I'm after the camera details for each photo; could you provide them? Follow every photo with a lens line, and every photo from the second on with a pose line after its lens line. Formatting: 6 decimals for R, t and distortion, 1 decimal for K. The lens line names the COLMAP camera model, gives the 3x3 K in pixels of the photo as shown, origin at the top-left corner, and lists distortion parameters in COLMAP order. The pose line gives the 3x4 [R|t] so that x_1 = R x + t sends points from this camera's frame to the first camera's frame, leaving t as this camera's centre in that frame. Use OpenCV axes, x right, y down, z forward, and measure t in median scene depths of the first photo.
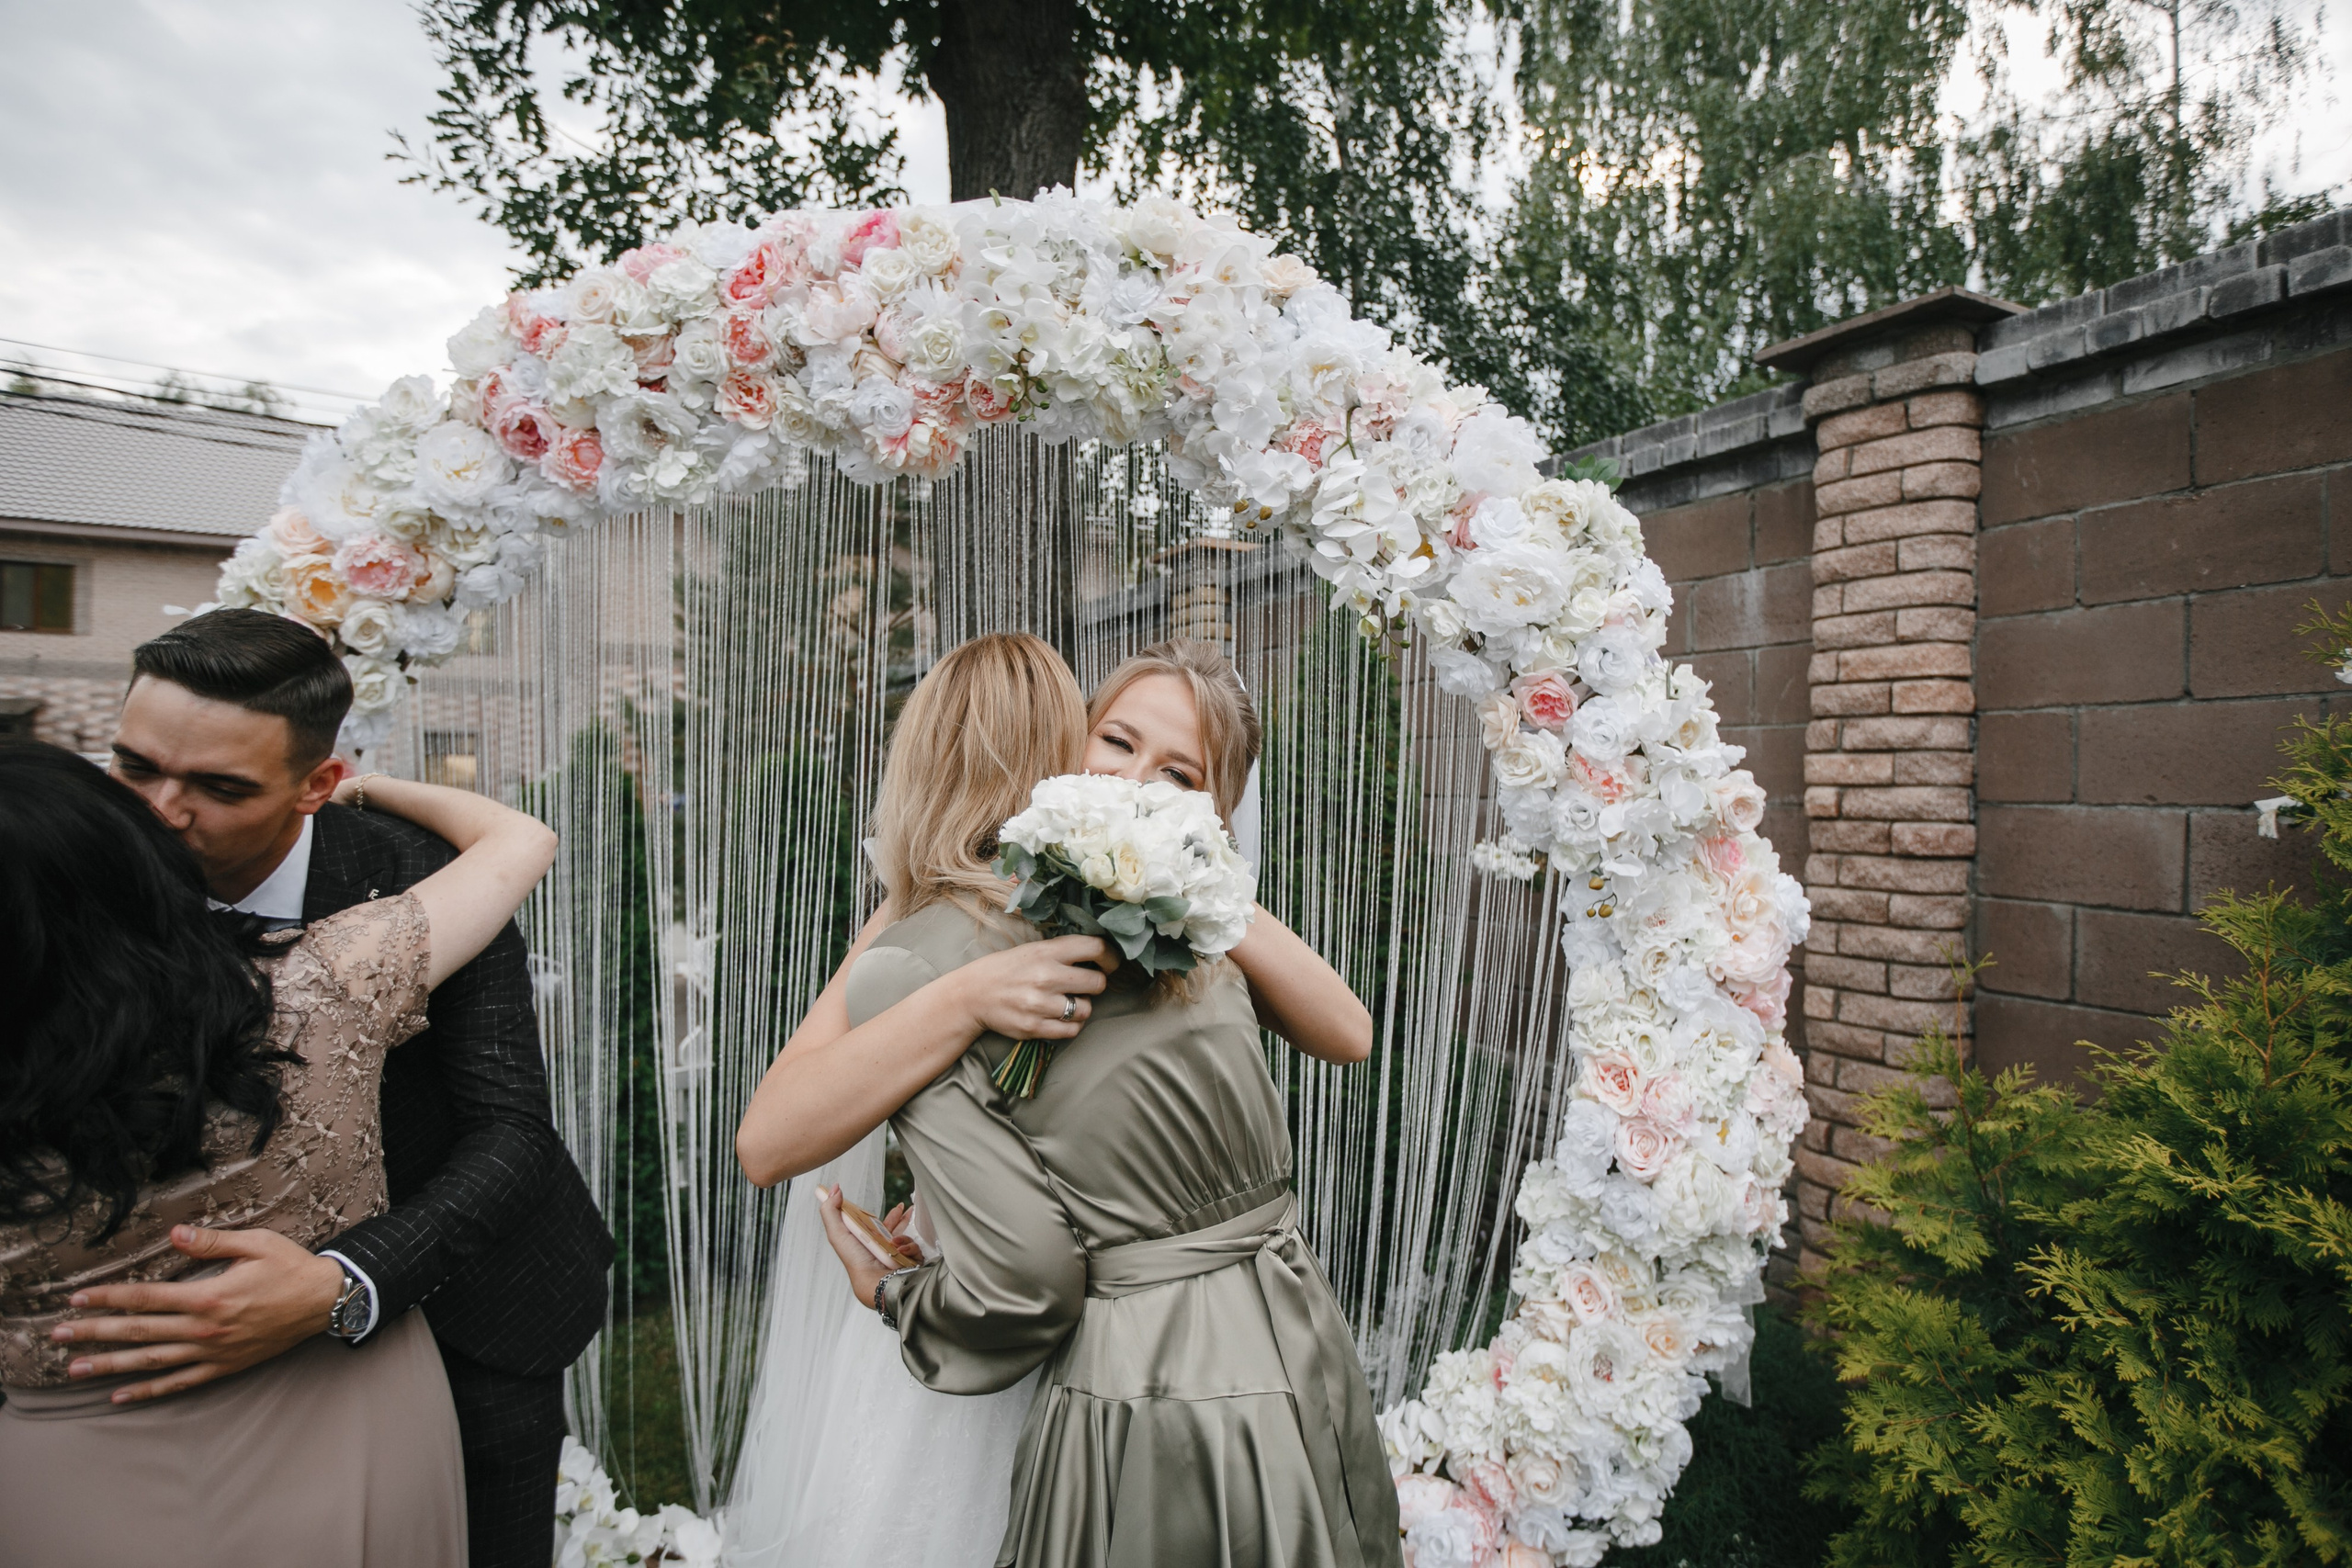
lens RADIAL K [[1284.5, 0, 1176.0], [0, 1284.5, 784.0], [0, 0, 1]] dist [-0.037579, 0.024654]
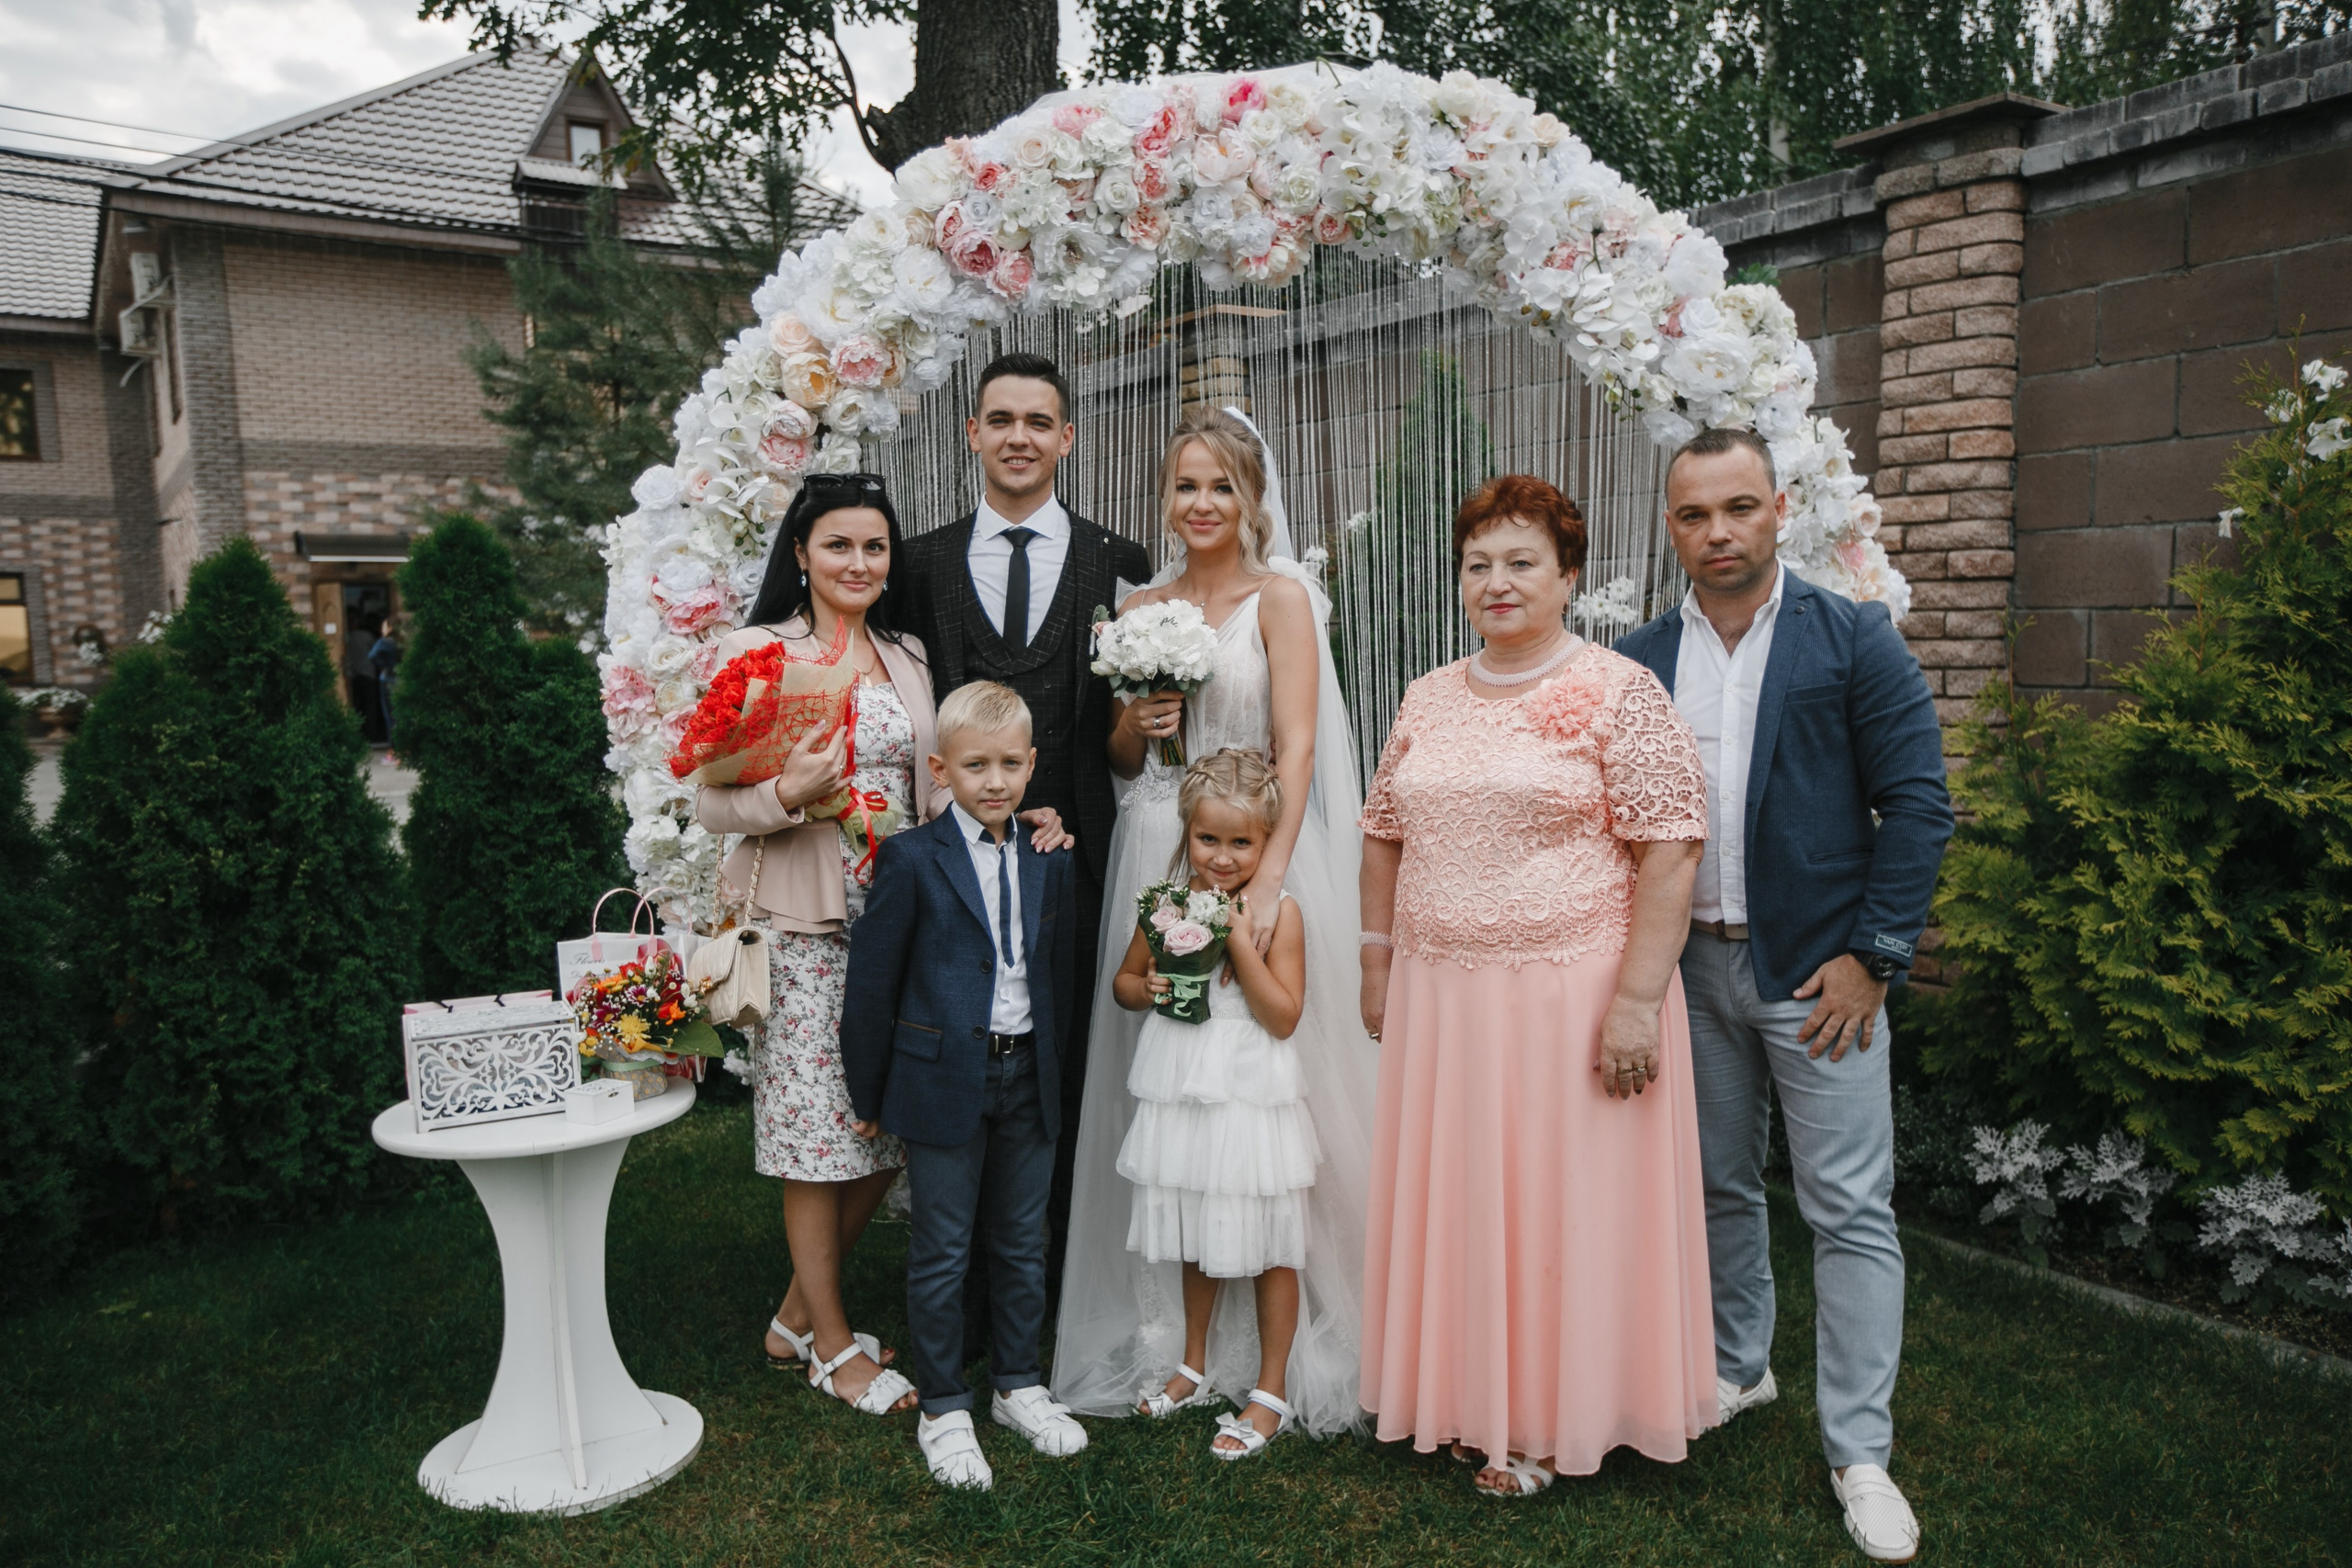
lens RADIAL K [[1768.6, 0, 1176.0], [0, 1768.6, 784.0], [0, 0, 1]] dist [-0.000929, 0.053078]
pose [[0.989982, -0.048218, 0.132704, -0.441779], [0.035900, 0.994953, 0.093700, 0.074061], [-0.136552, -0.087997, 0.986717, -0.644180]]
